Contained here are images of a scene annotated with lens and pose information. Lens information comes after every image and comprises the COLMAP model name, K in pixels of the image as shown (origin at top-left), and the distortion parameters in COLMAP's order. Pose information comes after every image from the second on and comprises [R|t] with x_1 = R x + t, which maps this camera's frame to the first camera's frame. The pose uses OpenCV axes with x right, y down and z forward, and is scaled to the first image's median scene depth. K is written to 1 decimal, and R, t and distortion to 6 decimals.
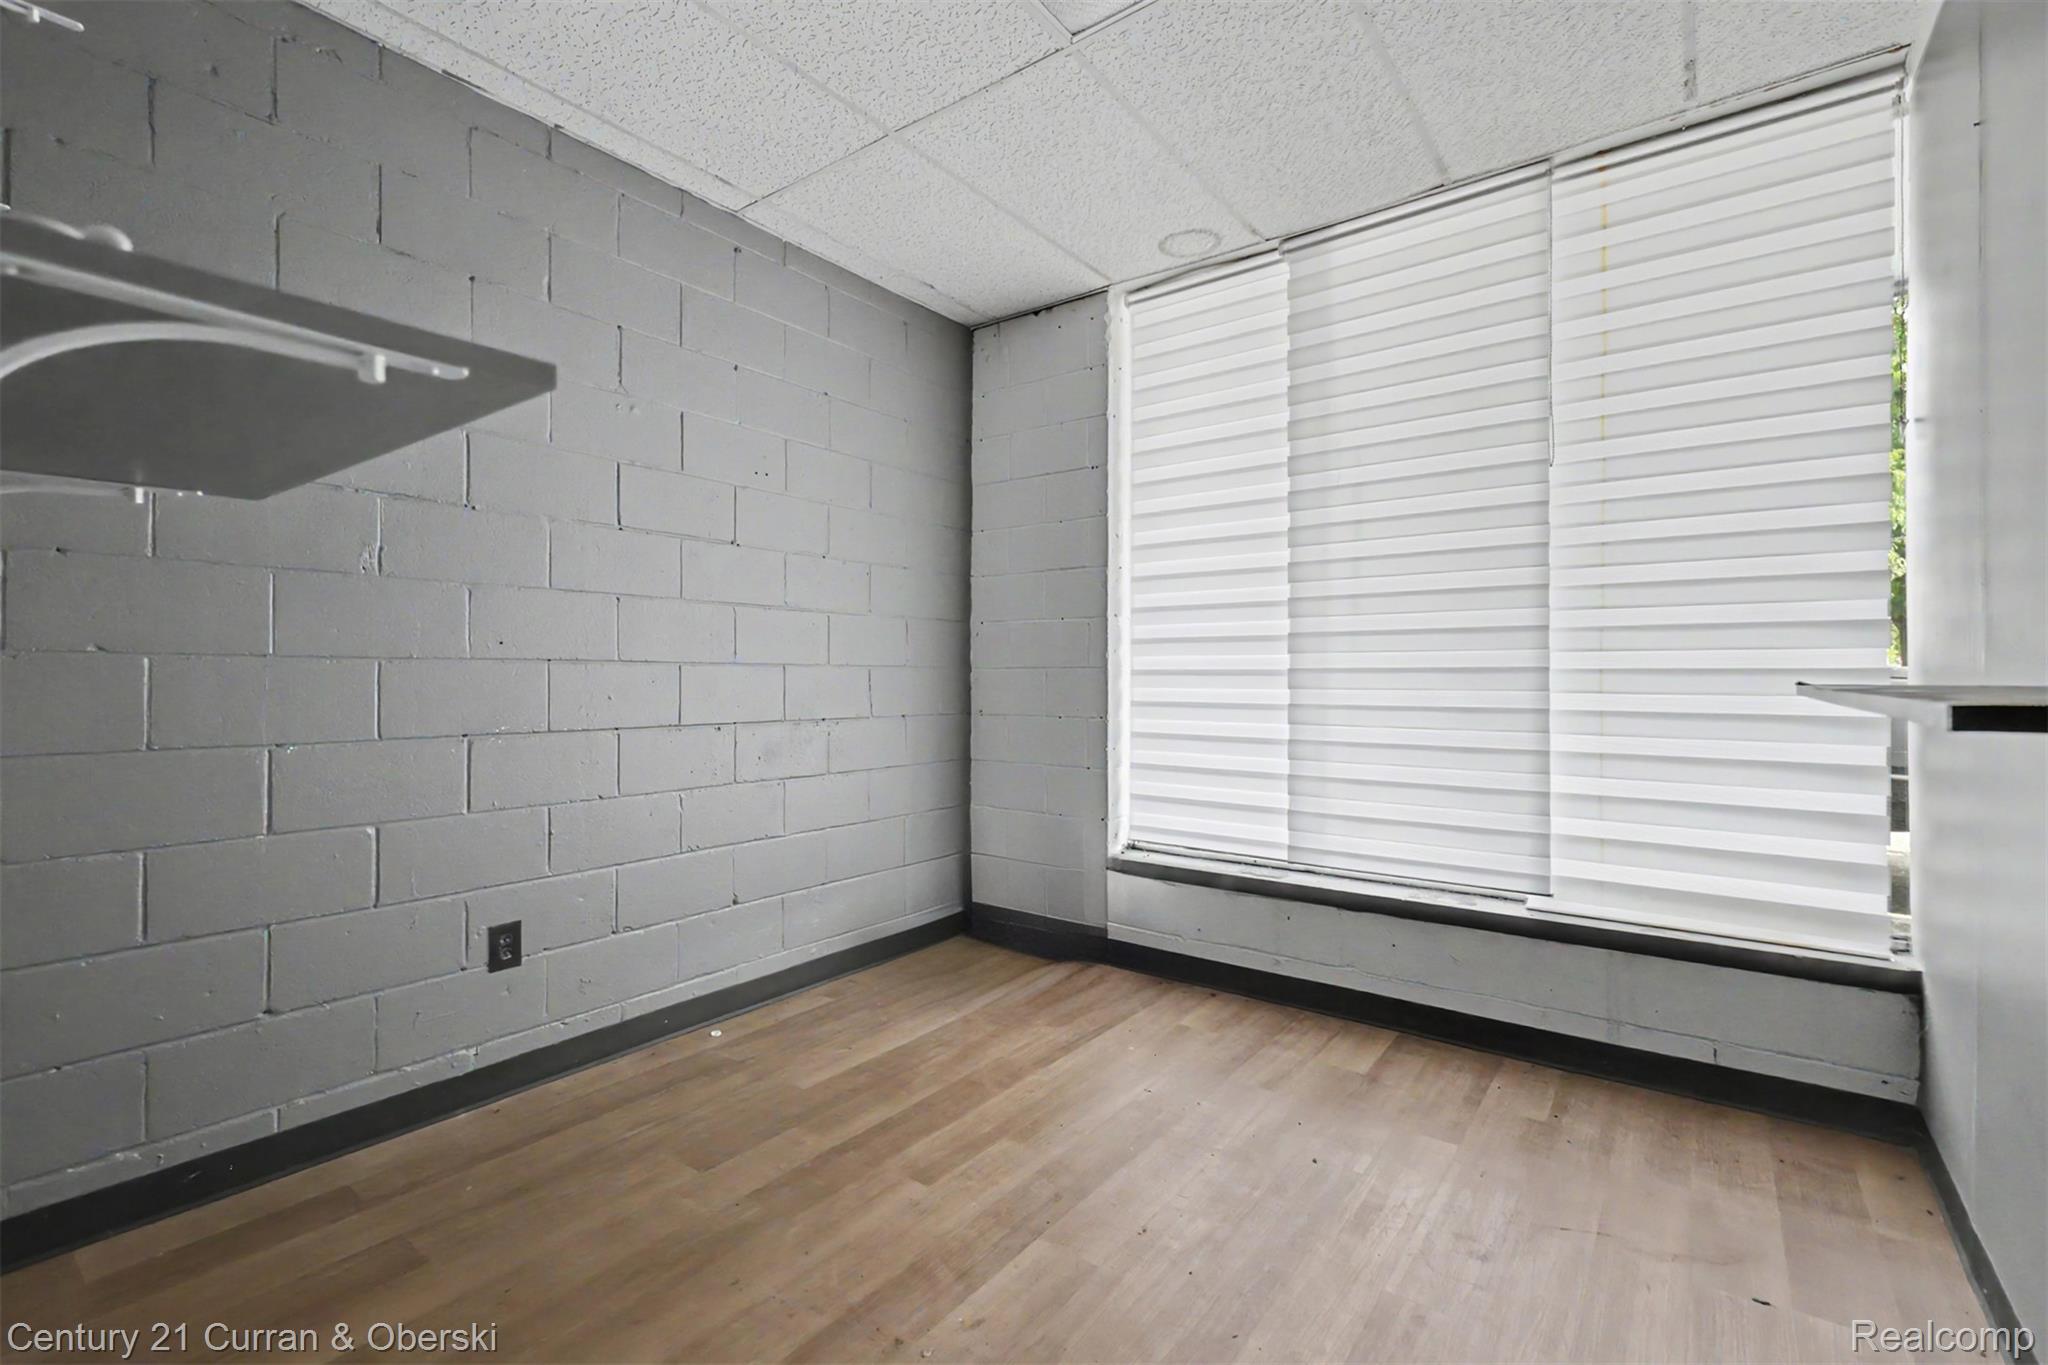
lens RADIAL K [[906.1, 0, 1042.2], [0, 906.1, 676.9], [0, 0, 1]] dist [0.000163, 0.000314]
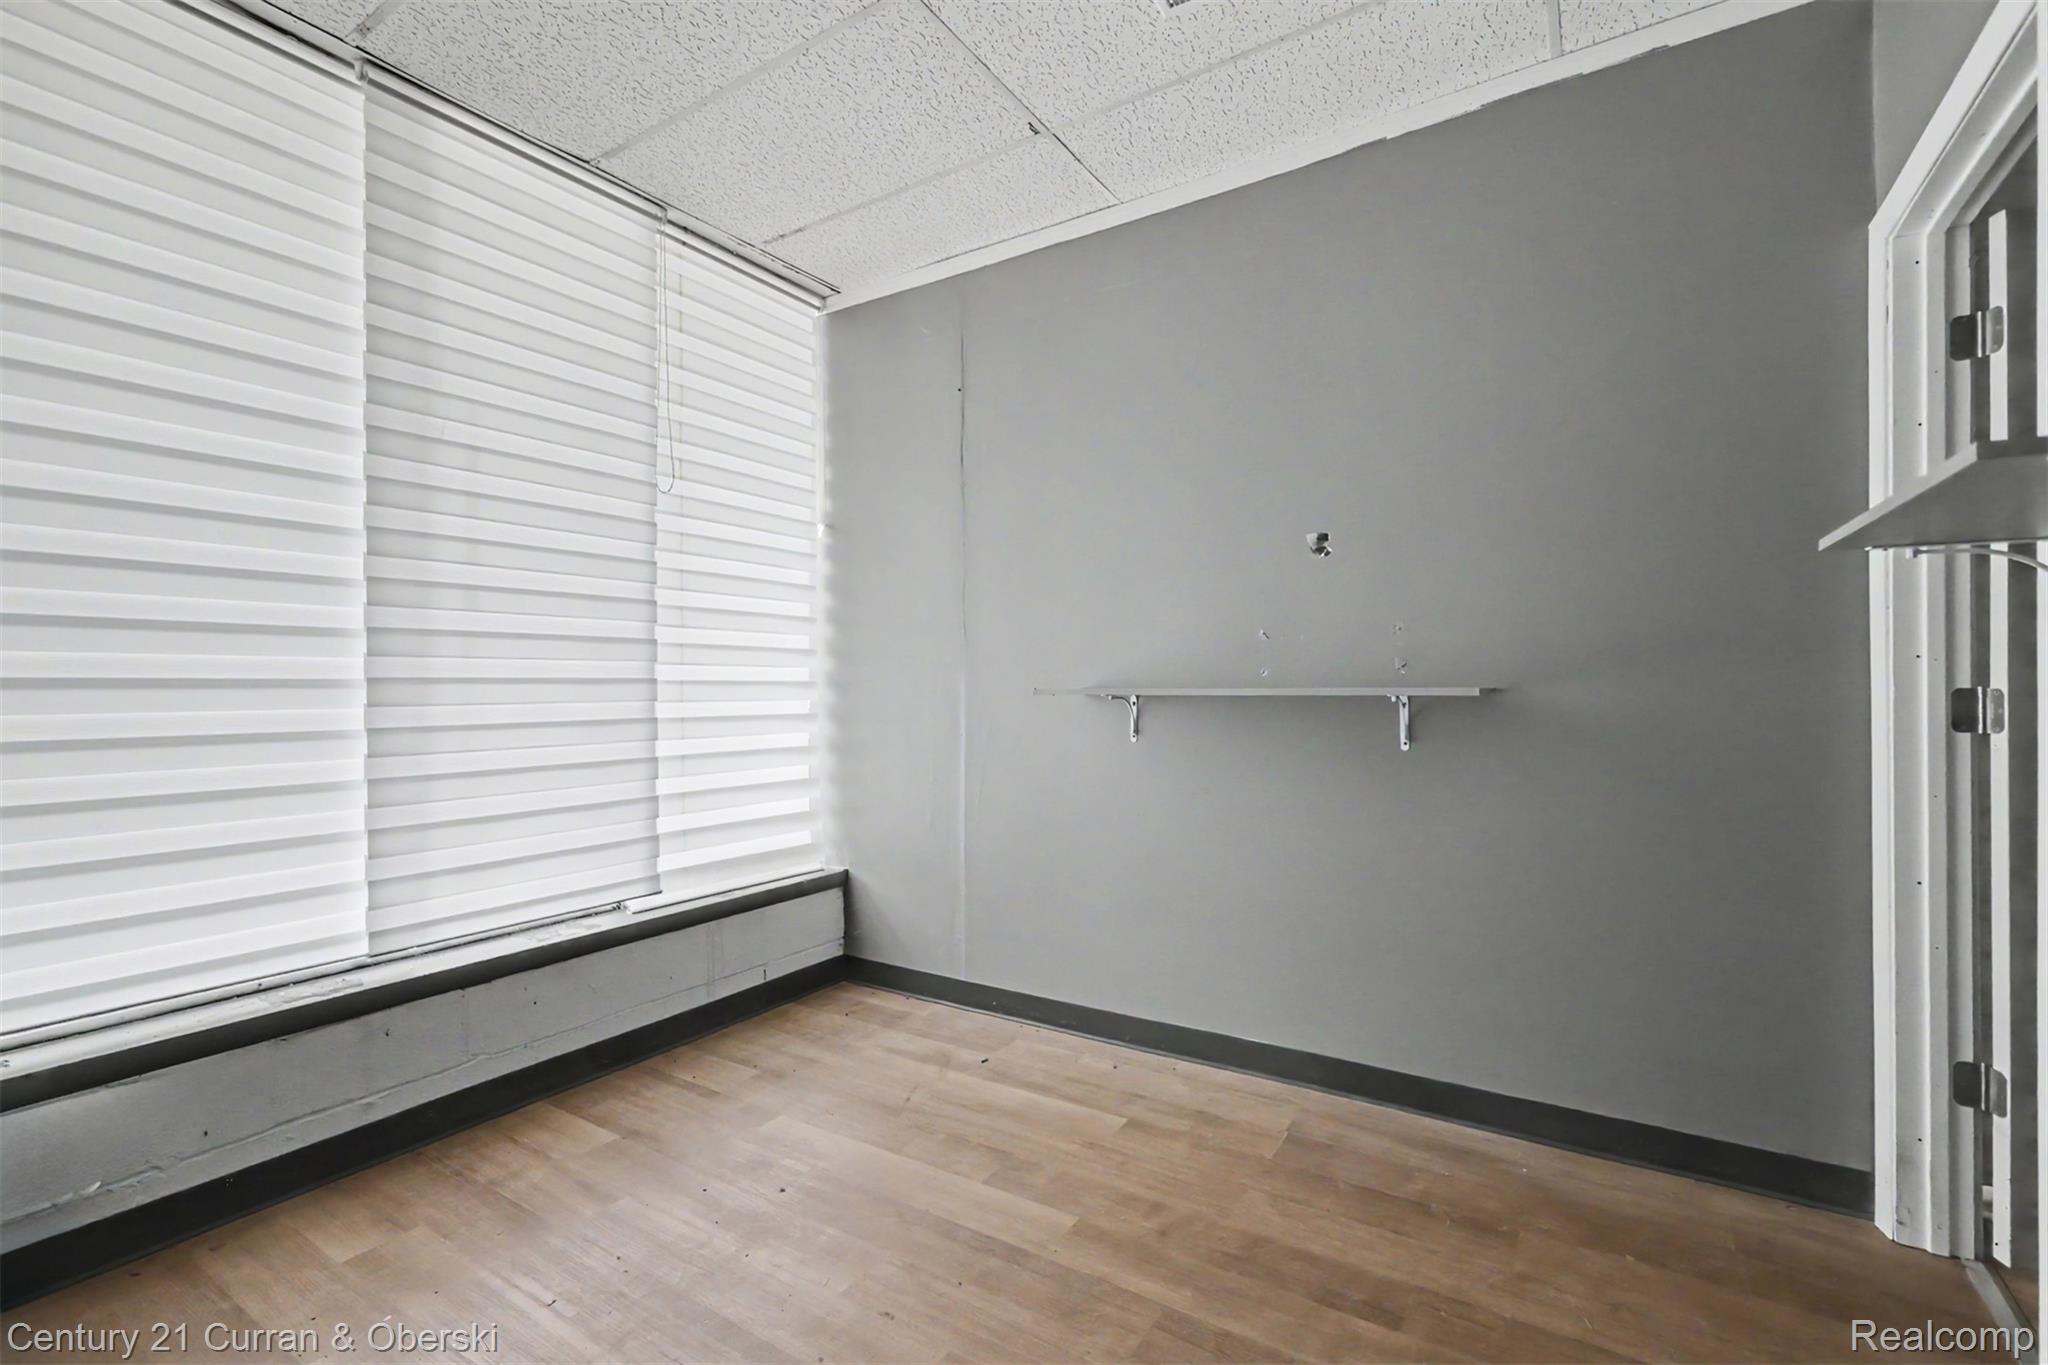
lens RADIAL K [[906.1, 0, 1042.2], [0, 906.1, 676.9], [0, 0, 1]] dist [0.000163, 0.000314]
pose [[-0.079391, 0.008553, 0.996807, -0.552732], [0.006895, 0.999944, -0.008030, -0.001021], [-0.996820, 0.006235, -0.079446, 0.643432]]
